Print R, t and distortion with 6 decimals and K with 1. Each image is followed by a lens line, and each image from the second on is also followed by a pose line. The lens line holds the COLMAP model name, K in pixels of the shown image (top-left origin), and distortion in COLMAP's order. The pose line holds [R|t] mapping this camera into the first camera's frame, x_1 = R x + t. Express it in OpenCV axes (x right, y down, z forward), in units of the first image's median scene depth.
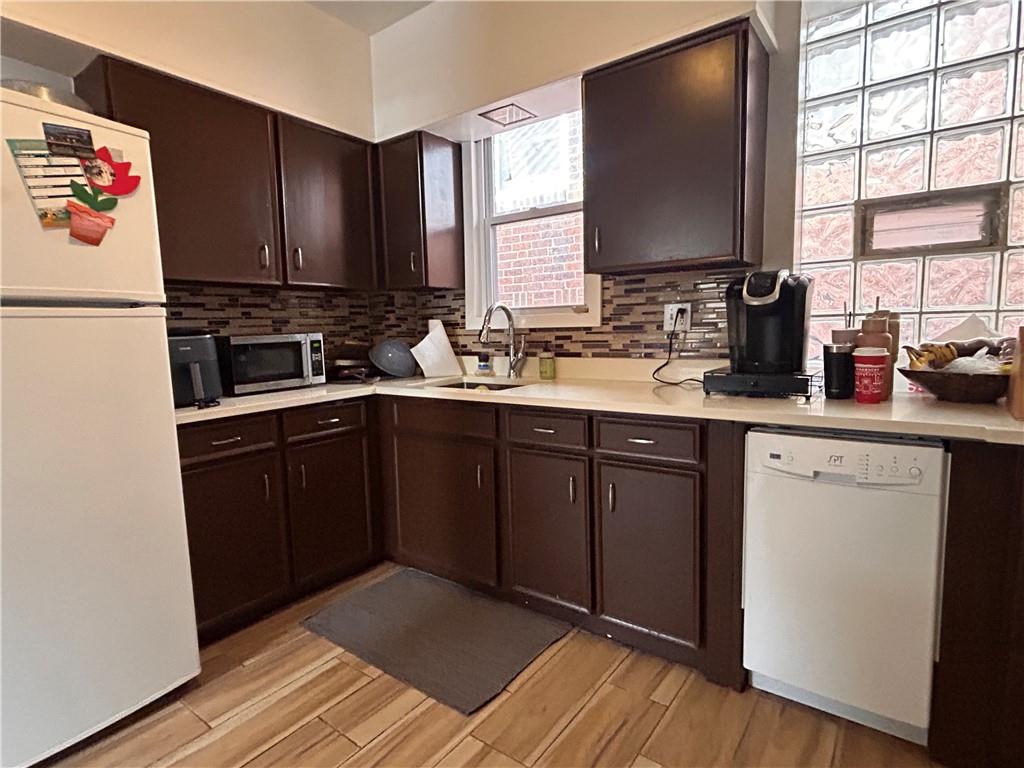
lens RADIAL K [[542.4, 0, 504.6], [0, 542.4, 376.6], [0, 0, 1]] dist [0.002984, 0.000250]
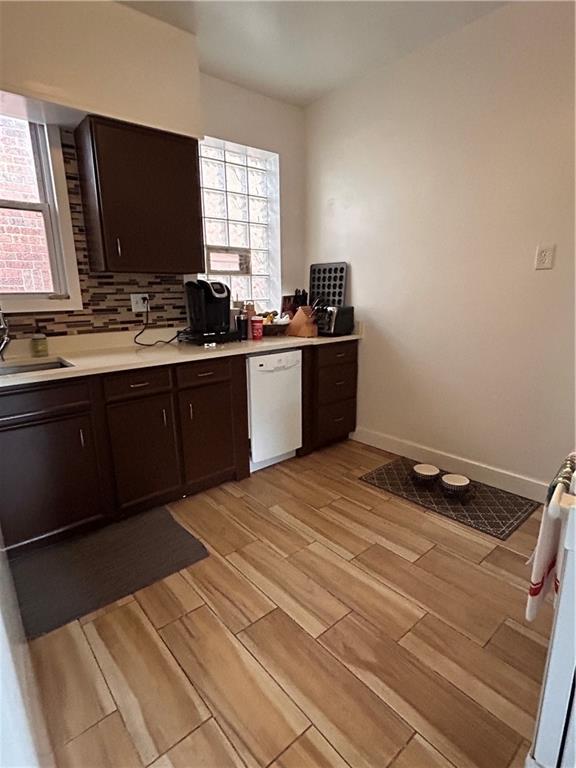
lens RADIAL K [[406.8, 0, 284.4], [0, 406.8, 387.9], [0, 0, 1]] dist [0.002984, 0.000250]
pose [[0.222522, -0.206304, 0.952850, -0.724709], [0.100230, 0.977016, 0.188130, -0.046502], [-0.969762, 0.053641, 0.238085, 0.316269]]
